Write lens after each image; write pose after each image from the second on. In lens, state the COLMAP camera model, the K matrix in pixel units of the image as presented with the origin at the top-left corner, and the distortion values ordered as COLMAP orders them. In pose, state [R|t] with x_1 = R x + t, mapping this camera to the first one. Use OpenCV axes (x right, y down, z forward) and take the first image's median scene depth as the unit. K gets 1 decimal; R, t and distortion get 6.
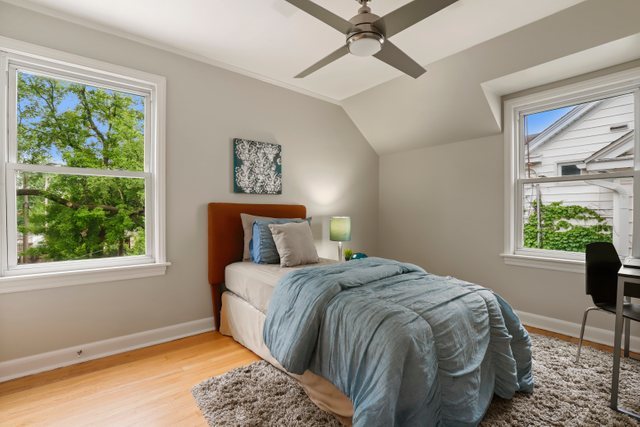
lens RADIAL K [[297.2, 0, 320.5], [0, 297.2, 213.5], [0, 0, 1]] dist [-0.020315, 0.000254]
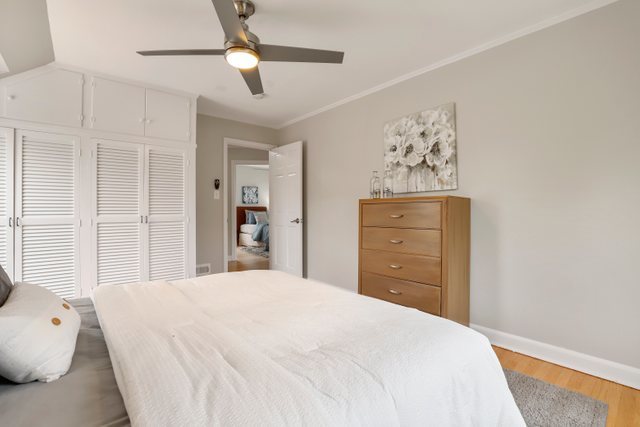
lens RADIAL K [[297.2, 0, 319.5], [0, 297.2, 211.6], [0, 0, 1]] dist [-0.020315, 0.000254]
pose [[0.999962, -0.008601, 0.001678, 0.535559], [0.008602, 0.999963, -0.000379, 0.028723], [-0.001675, 0.000393, 0.999999, -2.225306]]
